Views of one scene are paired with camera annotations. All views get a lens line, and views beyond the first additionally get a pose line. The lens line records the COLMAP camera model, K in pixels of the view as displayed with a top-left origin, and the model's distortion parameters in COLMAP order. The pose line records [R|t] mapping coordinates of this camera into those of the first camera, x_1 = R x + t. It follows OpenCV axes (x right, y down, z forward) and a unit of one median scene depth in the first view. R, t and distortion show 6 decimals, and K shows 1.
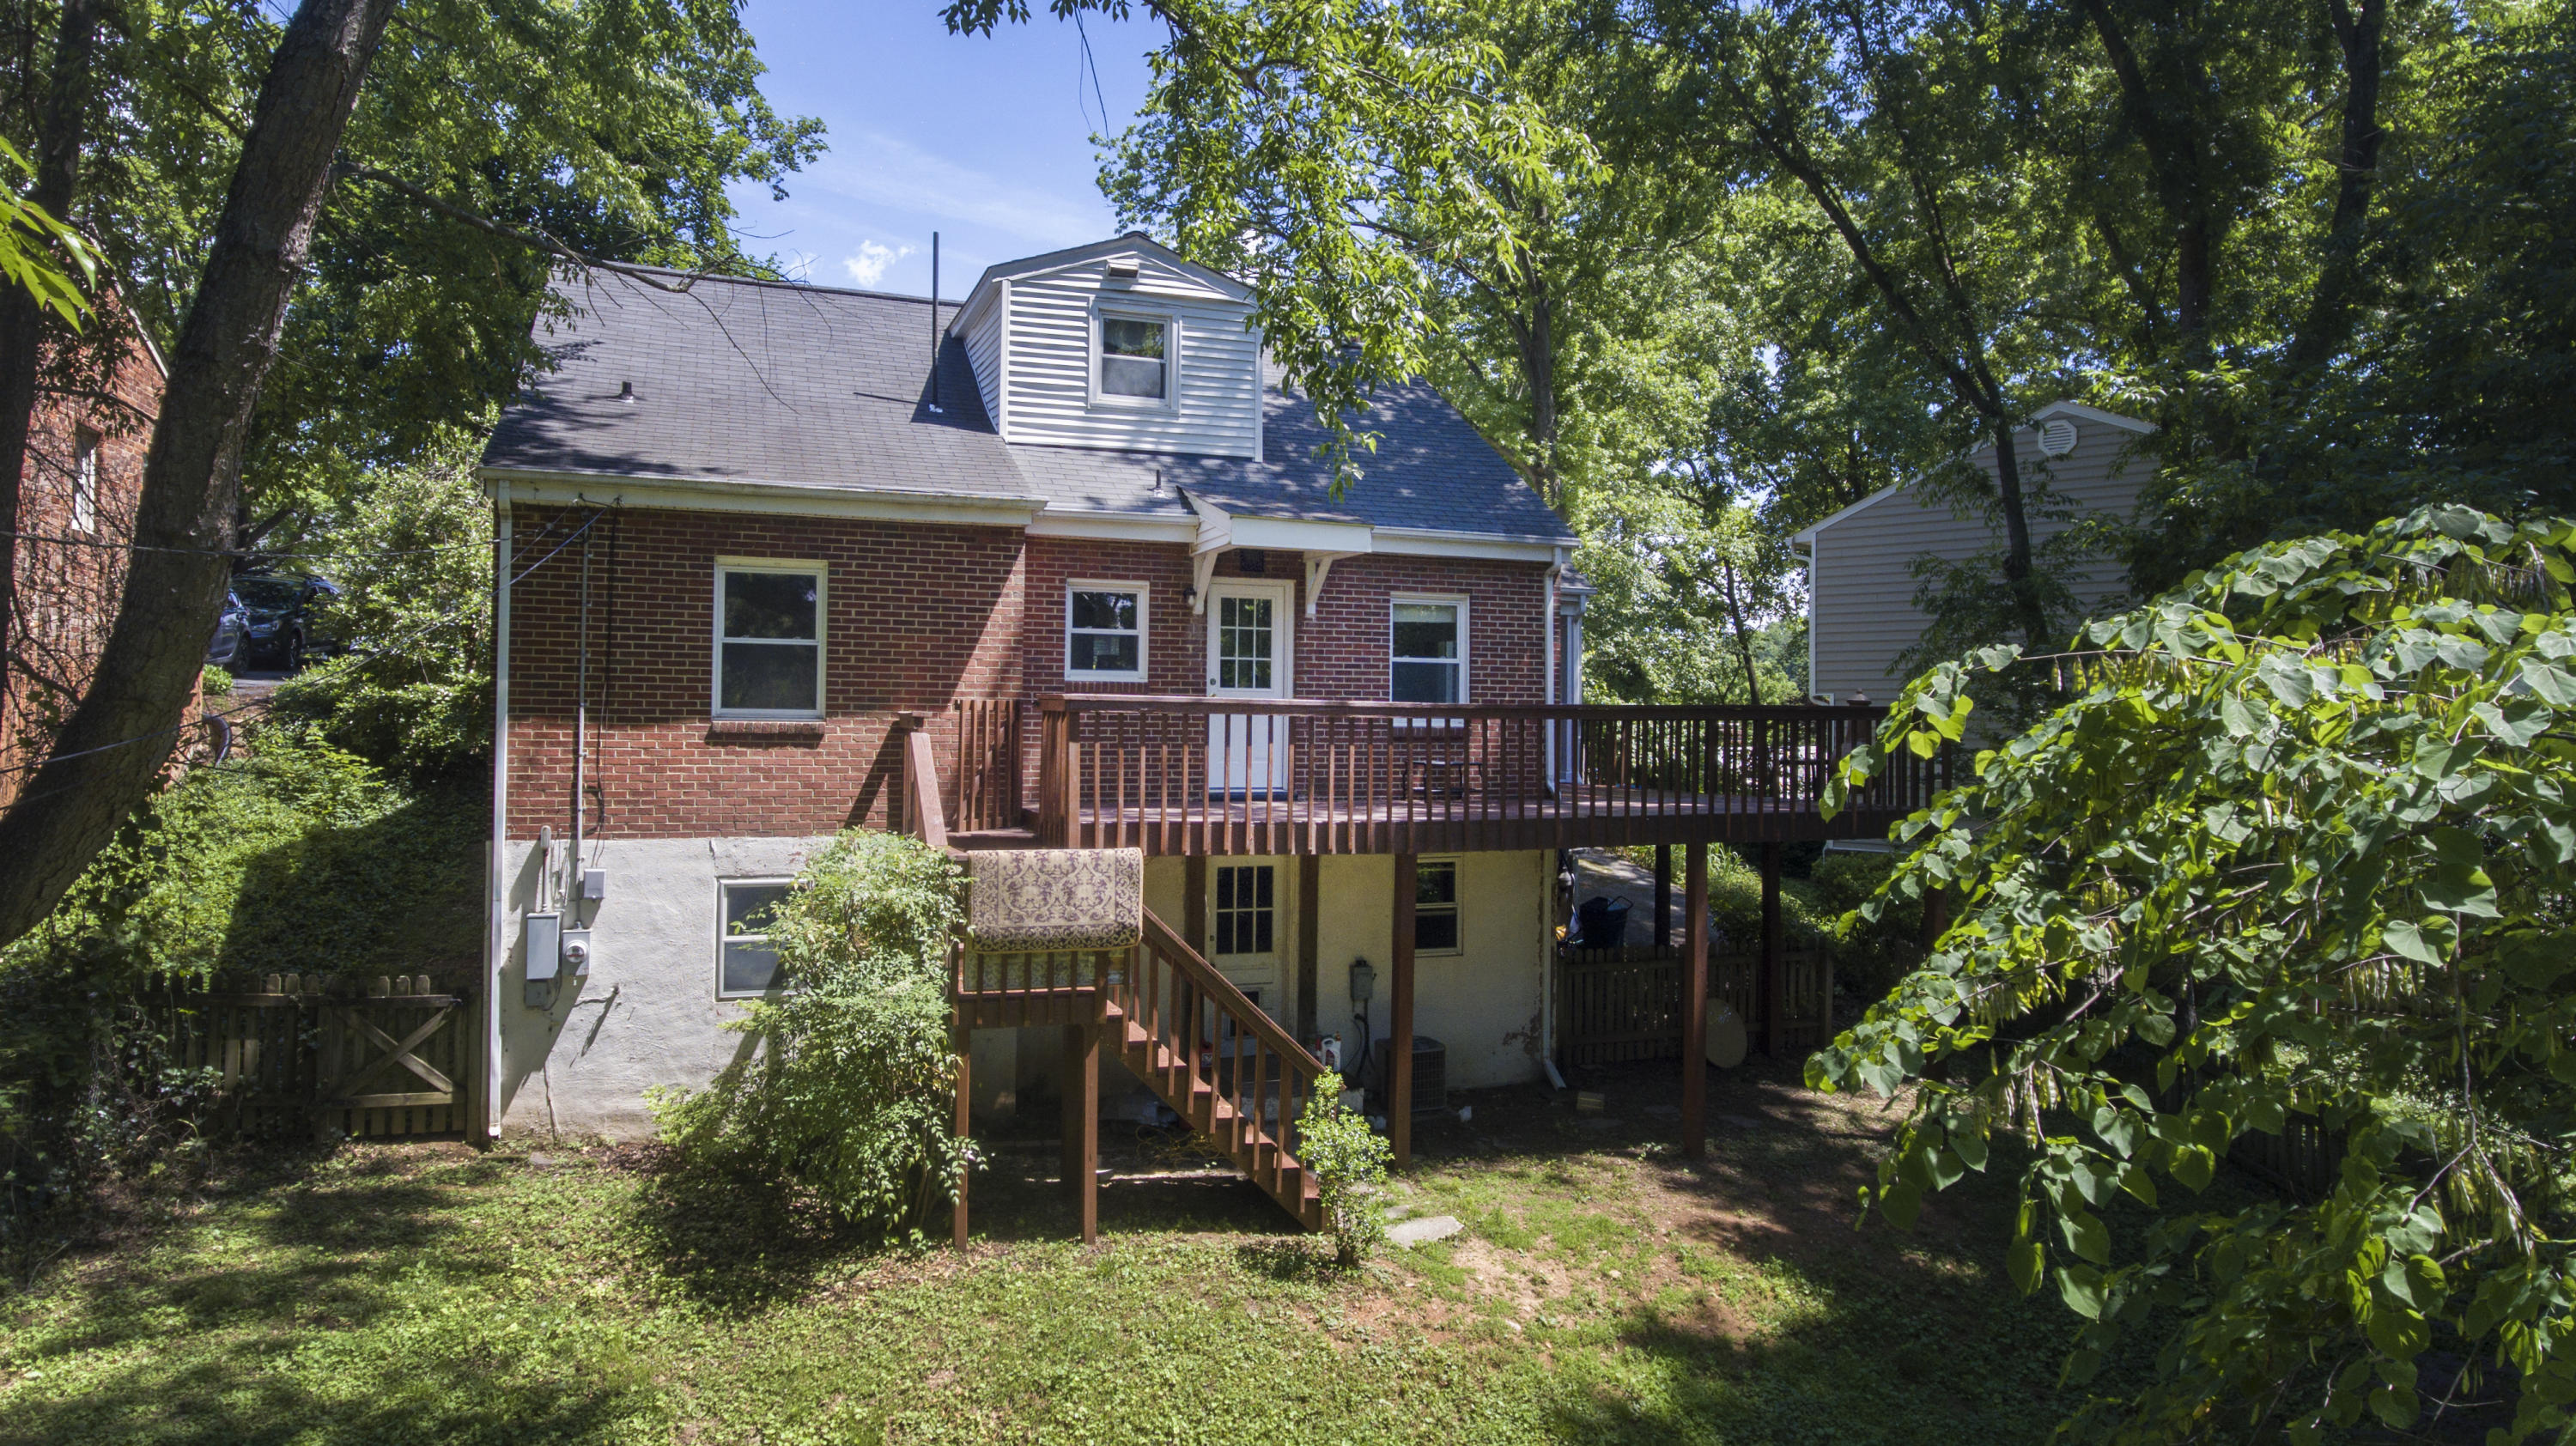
lens RADIAL K [[1486.1, 0, 1273.3], [0, 1486.1, 709.0], [0, 0, 1]] dist [-0.003689, 0.000367]
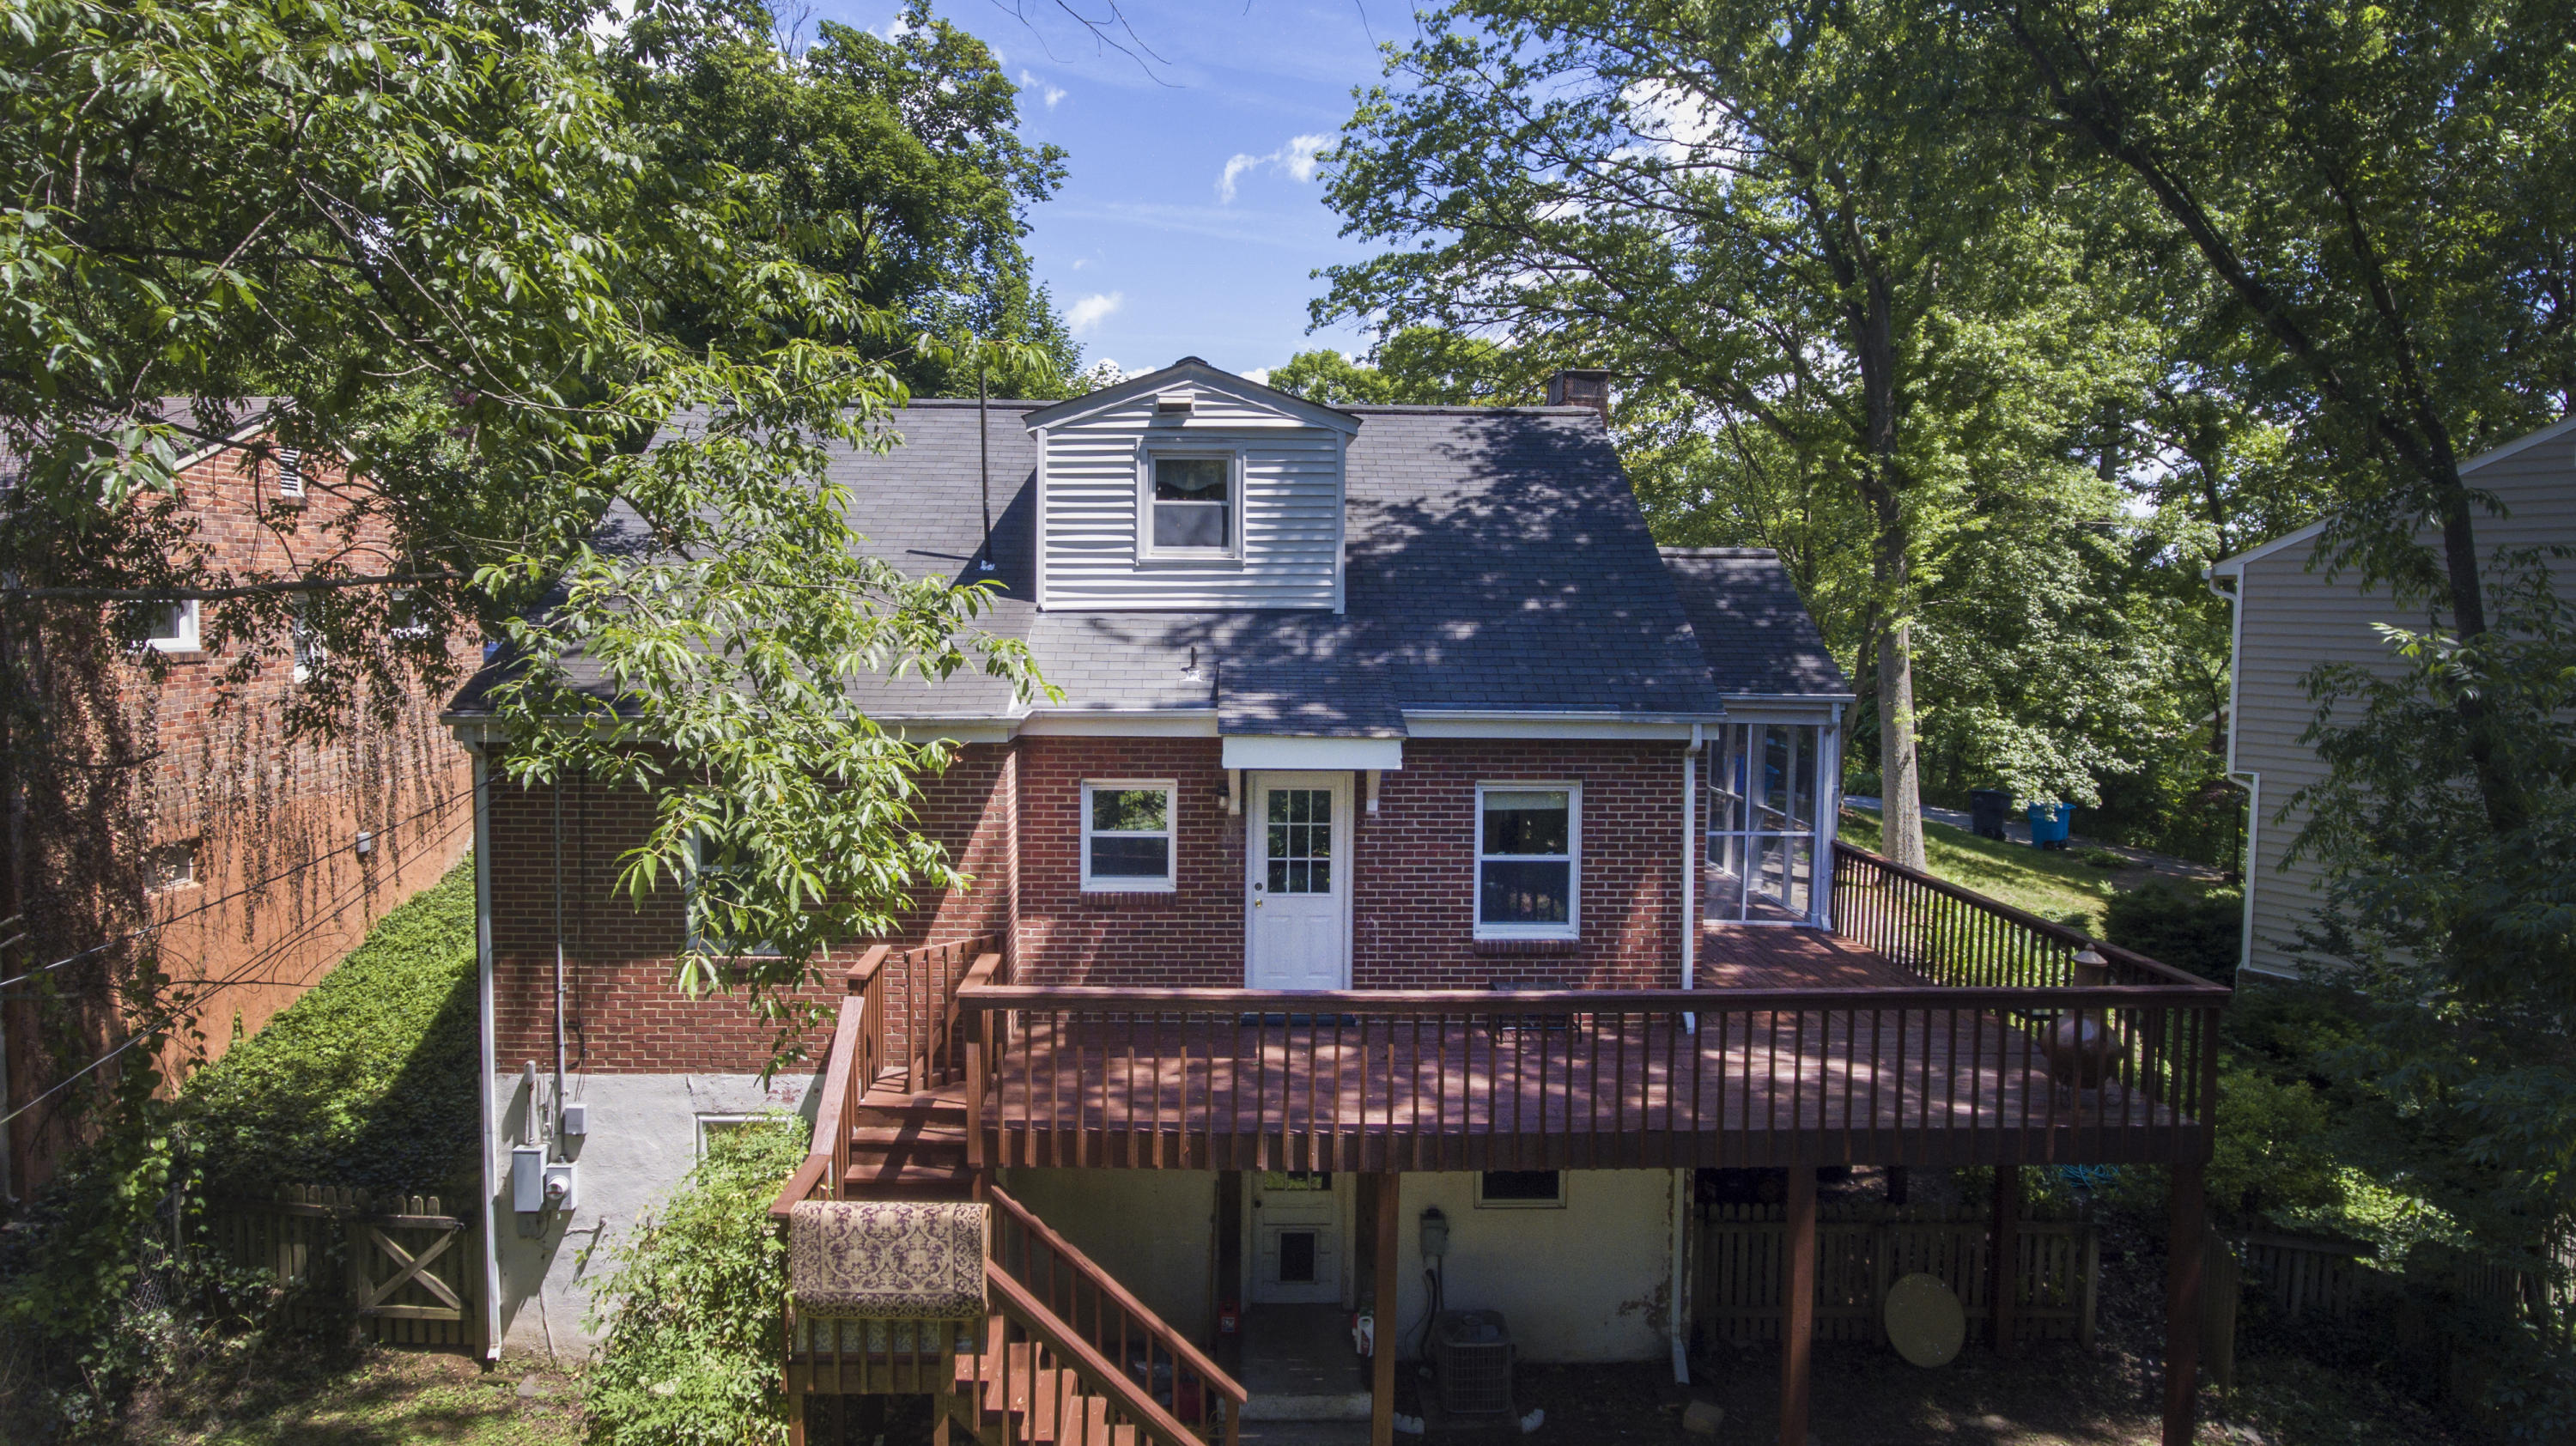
lens RADIAL K [[1512.4, 0, 1288.6], [0, 1512.4, 694.3], [0, 0, 1]] dist [-0.003799, -0.000072]
pose [[0.949959, 0.019037, -0.311794, 0.285695], [0.002787, 0.997585, 0.069401, -0.218859], [0.312363, -0.066797, 0.947612, 0.193784]]
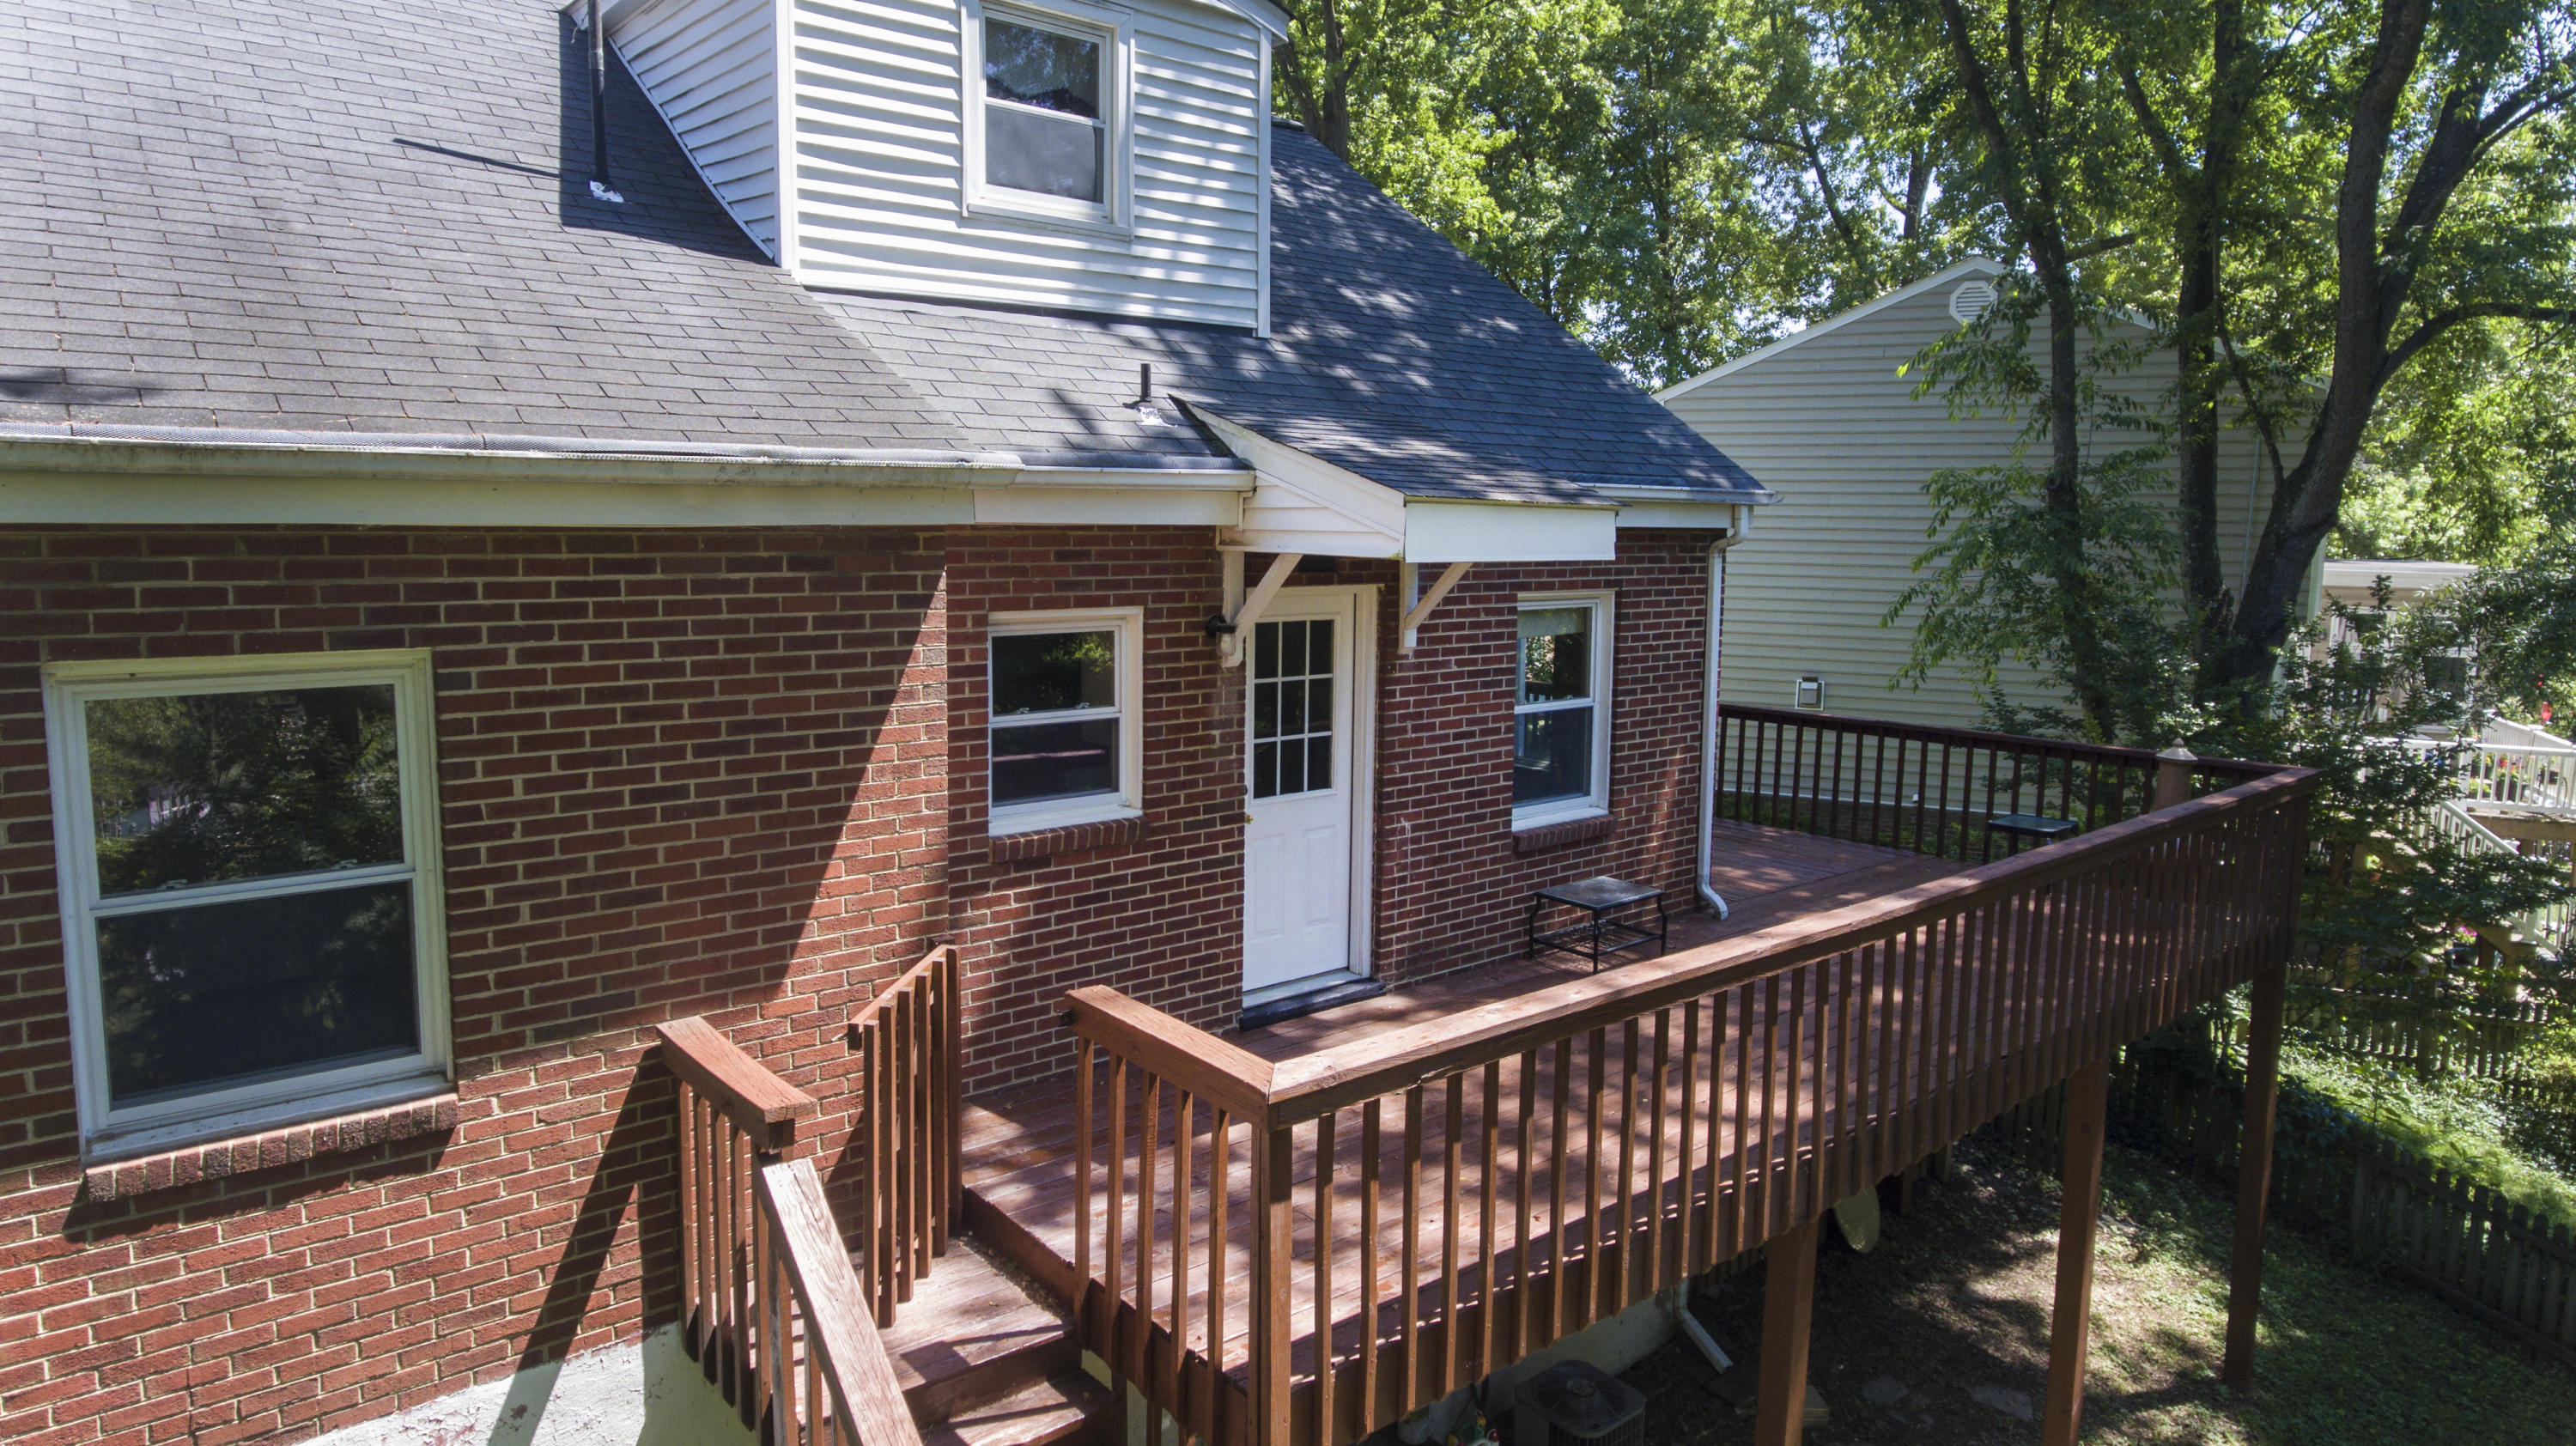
lens RADIAL K [[1512.4, 0, 1288.6], [0, 1512.4, 694.3], [0, 0, 1]] dist [-0.003799, -0.000072]
pose [[0.940990, -0.038388, 0.336249, -0.225615], [-0.005863, 0.991548, 0.129607, -0.134209], [-0.338382, -0.123930, 0.932812, 0.586245]]
